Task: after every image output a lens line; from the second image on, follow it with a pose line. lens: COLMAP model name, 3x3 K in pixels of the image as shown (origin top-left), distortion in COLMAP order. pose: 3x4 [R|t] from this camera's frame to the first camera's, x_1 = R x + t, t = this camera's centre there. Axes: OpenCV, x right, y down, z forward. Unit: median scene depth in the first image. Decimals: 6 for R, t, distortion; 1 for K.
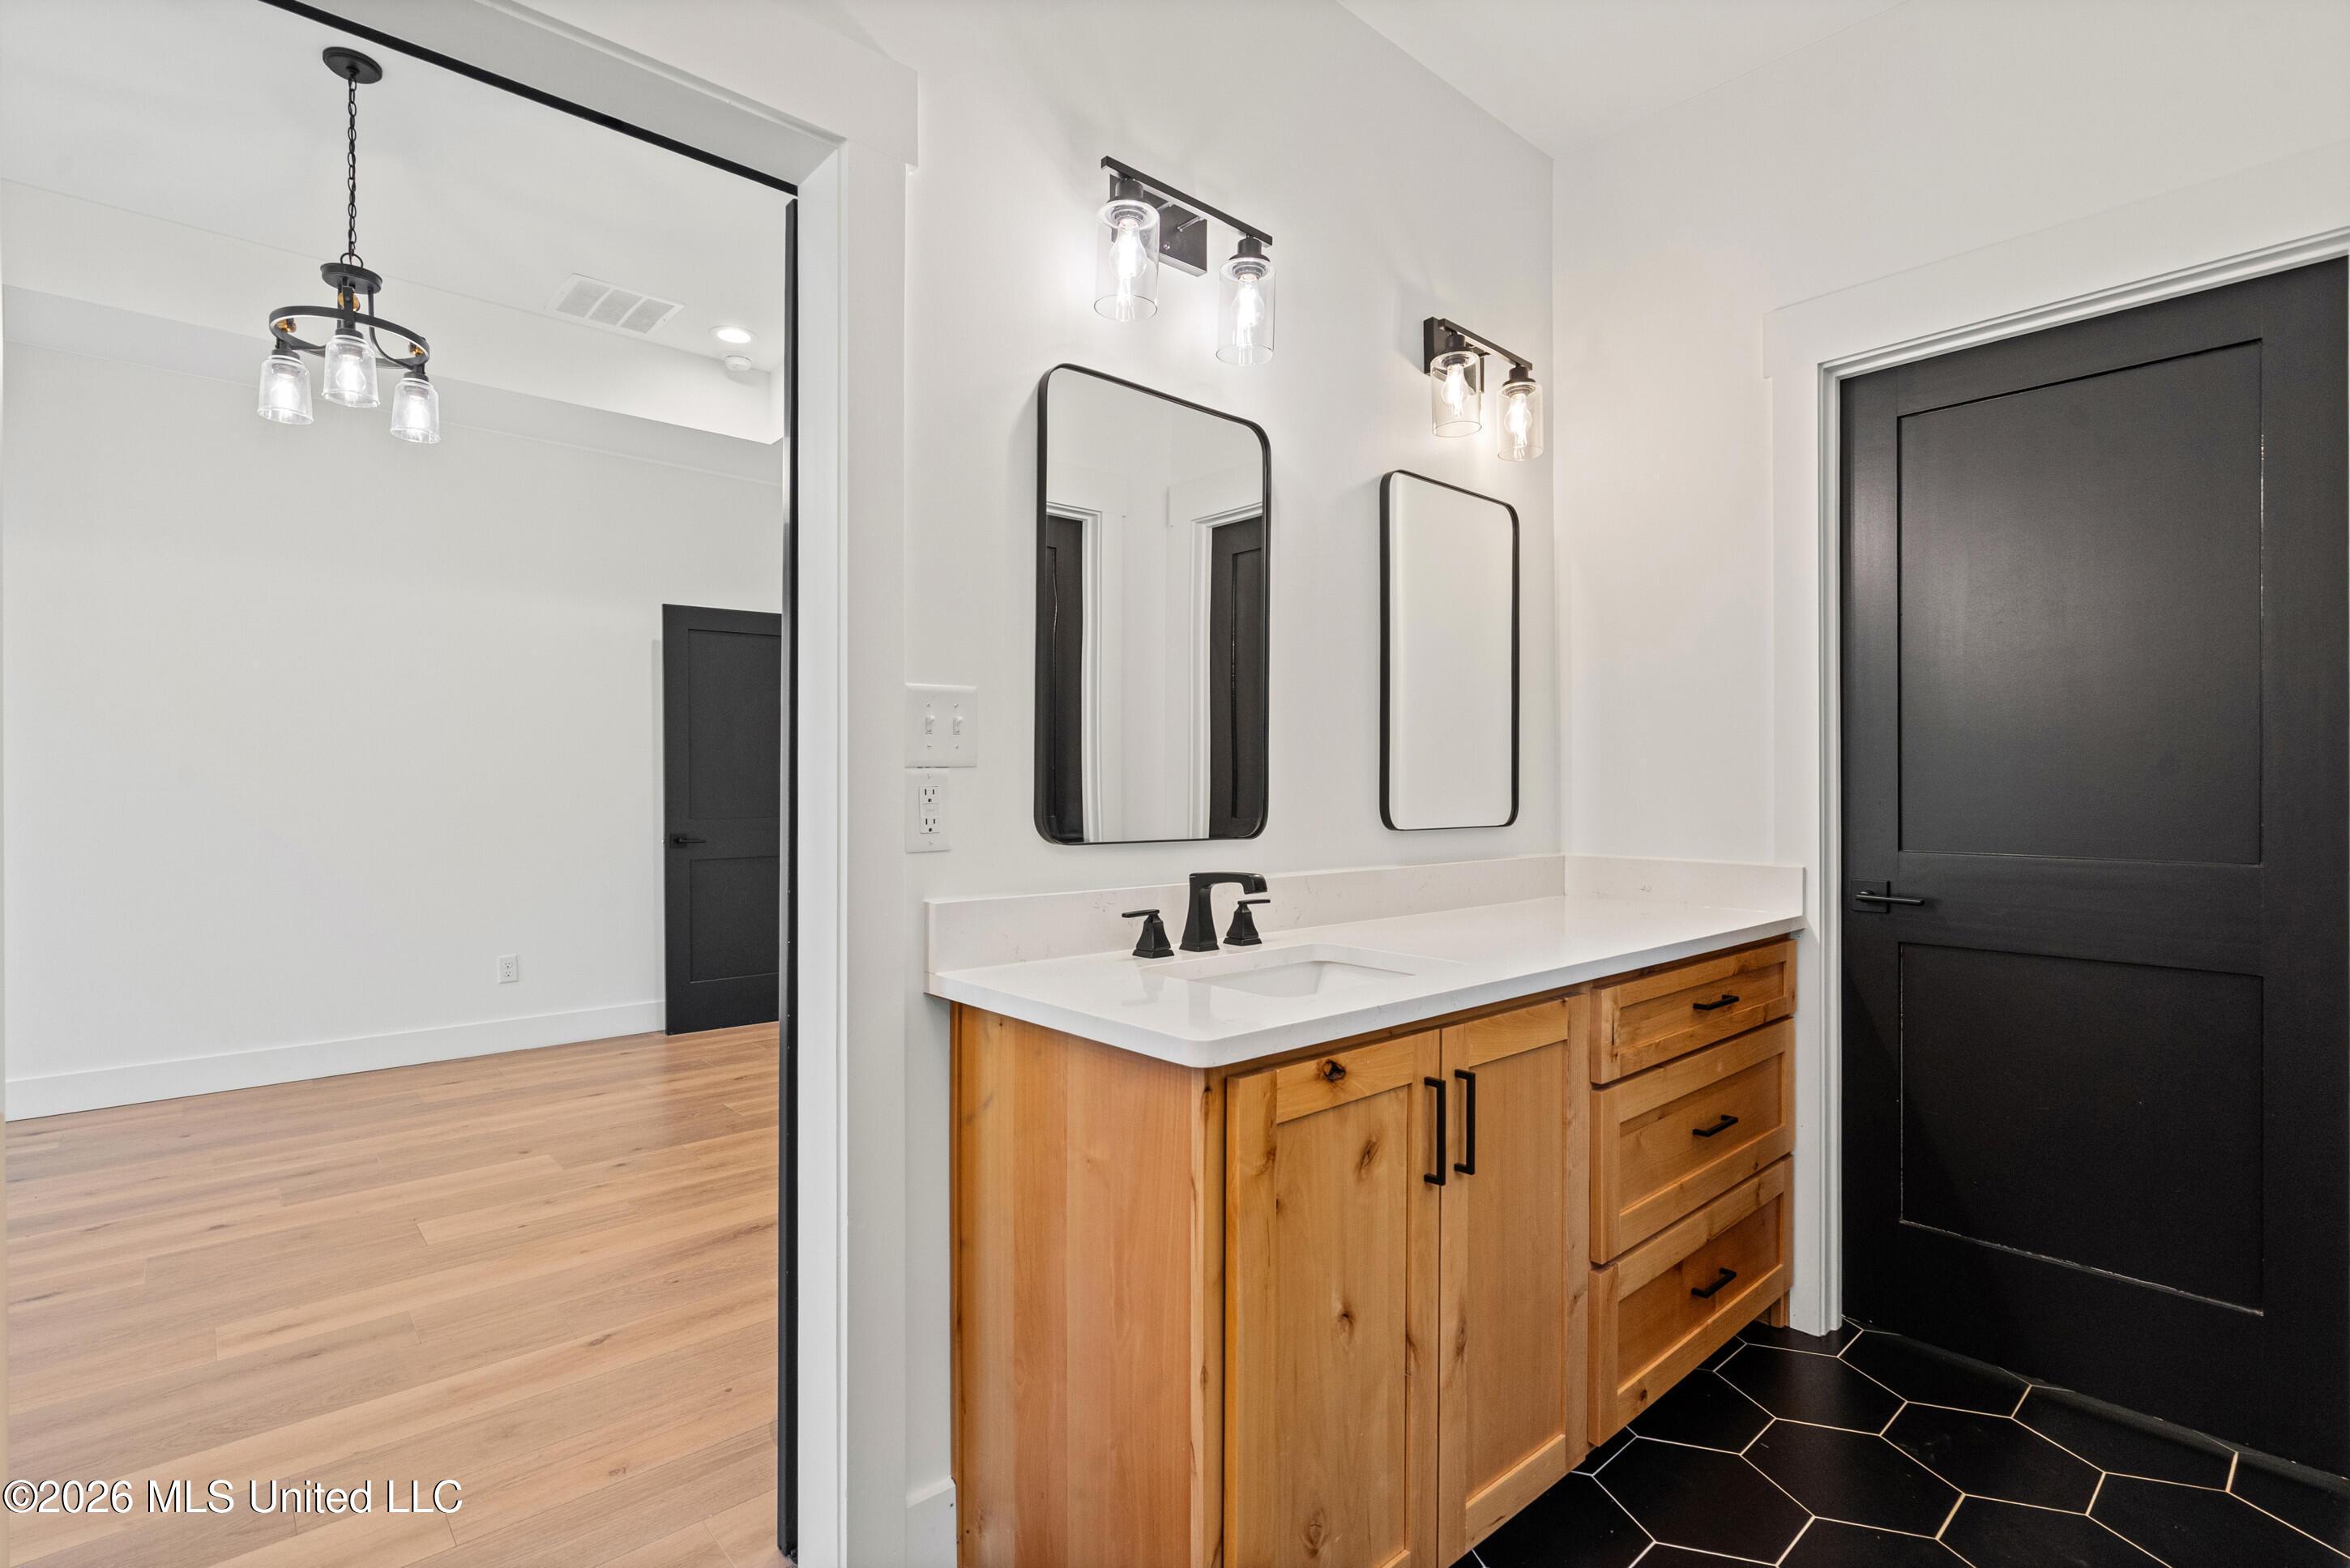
lens RADIAL K [[1102.0, 0, 1158.0], [0, 1102.0, 777.1], [0, 0, 1]] dist [-0.000158, -0.000077]
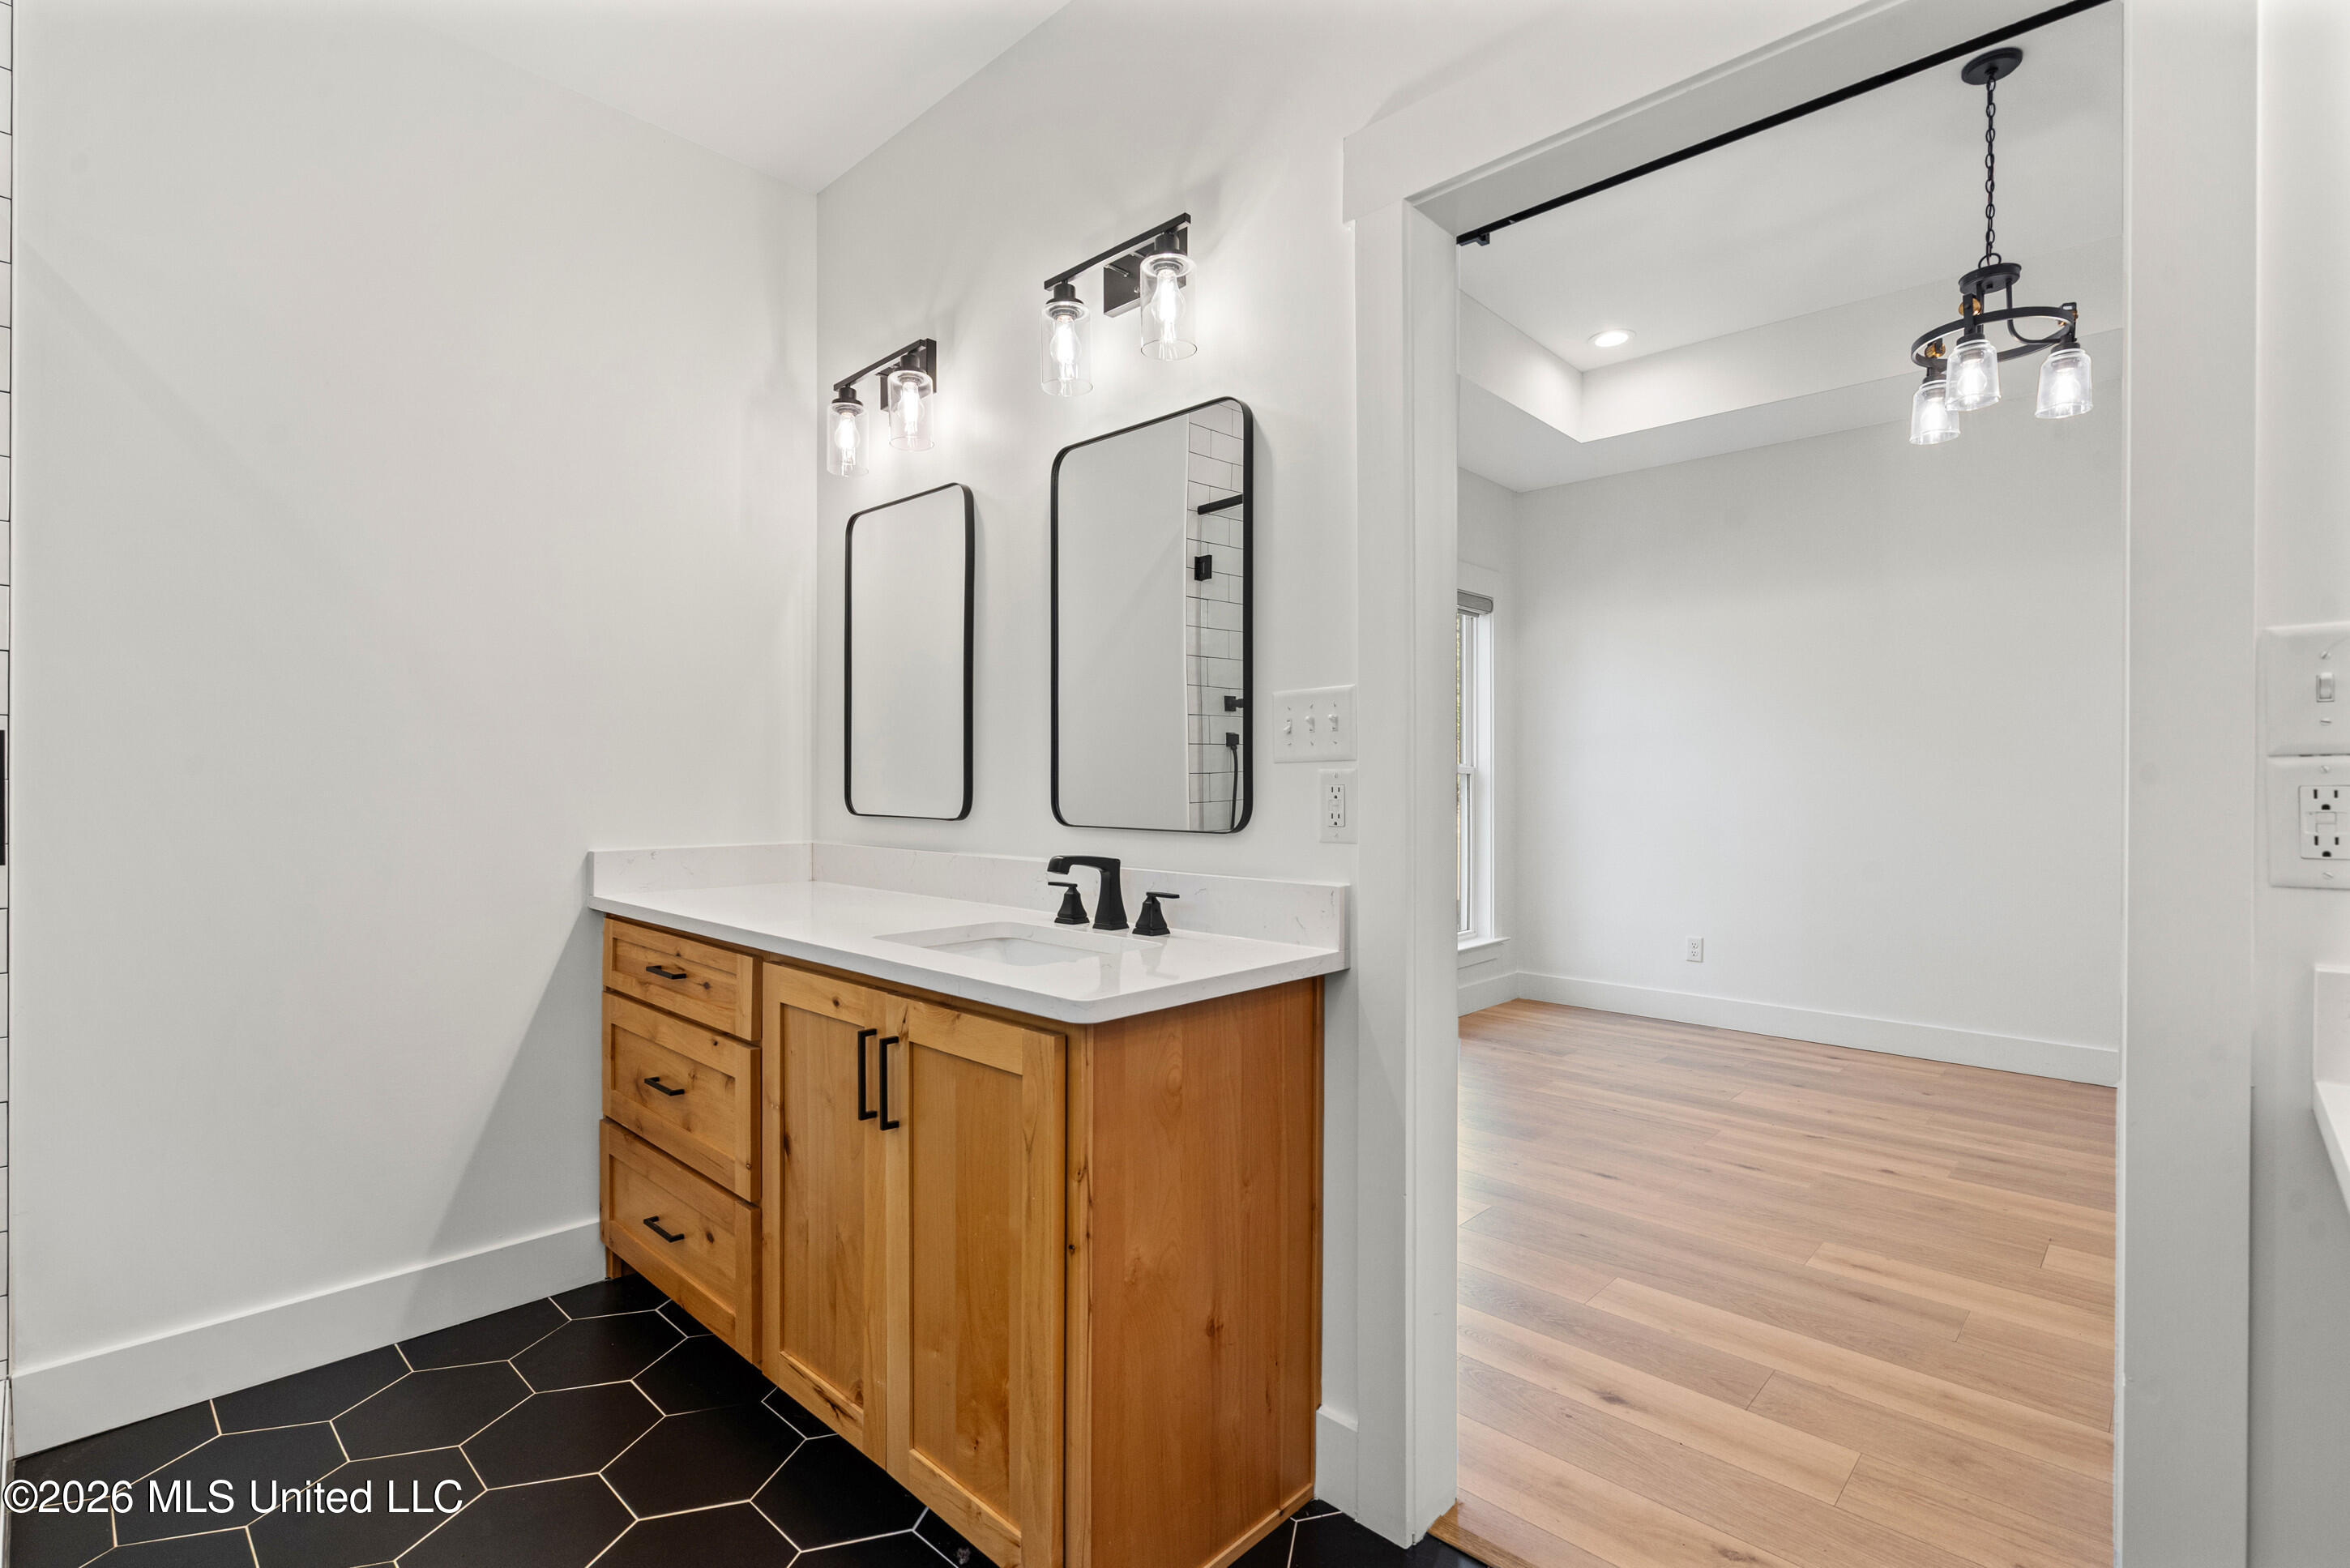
lens RADIAL K [[1065.7, 0, 1124.5], [0, 1065.7, 788.4], [0, 0, 1]] dist [-0.021421, 0.000296]
pose [[0.055621, 0.009862, -0.998403, 0.182869], [0.002138, 0.999948, 0.009997, 0.001164], [0.998450, -0.002691, 0.055597, 0.157937]]
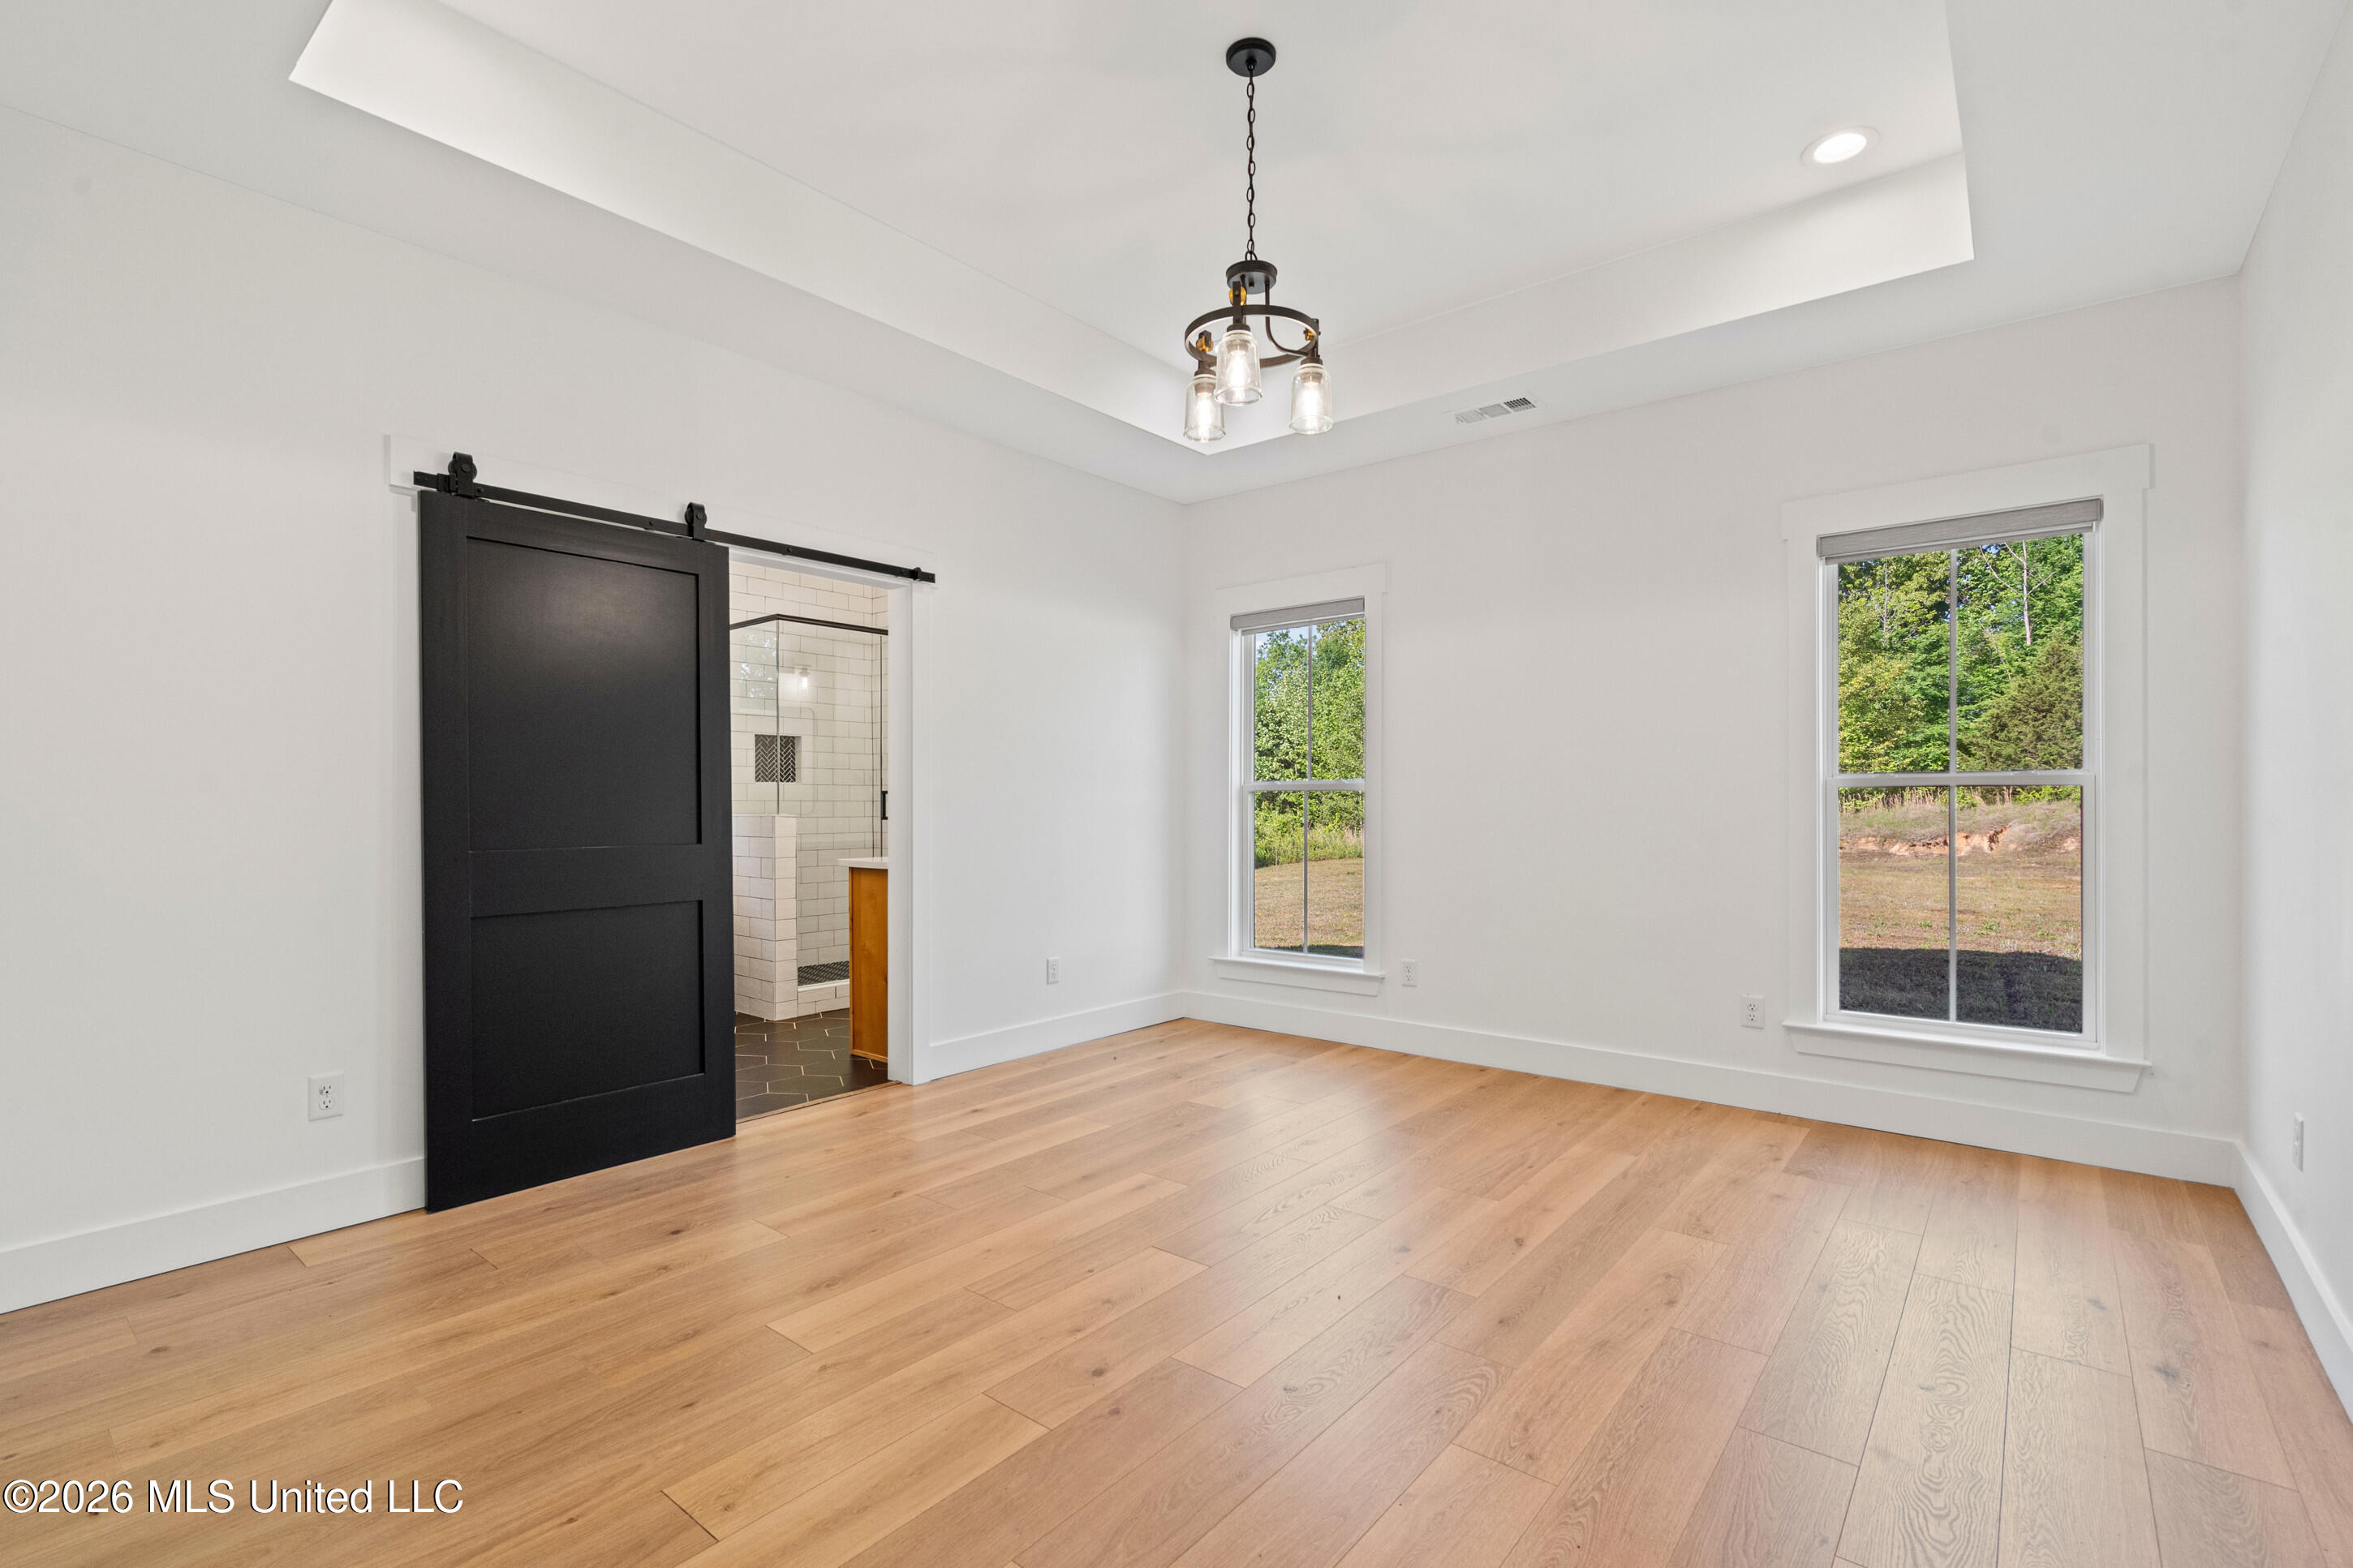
lens RADIAL K [[1072.3, 0, 1176.5], [0, 1072.3, 784.0], [0, 0, 1]] dist [-0.001542, 0.000035]
pose [[-0.985404, 0.003322, -0.170197, -0.501554], [0.008045, 0.999601, -0.027065, 0.017606], [0.170039, -0.028039, -0.985038, 1.952213]]
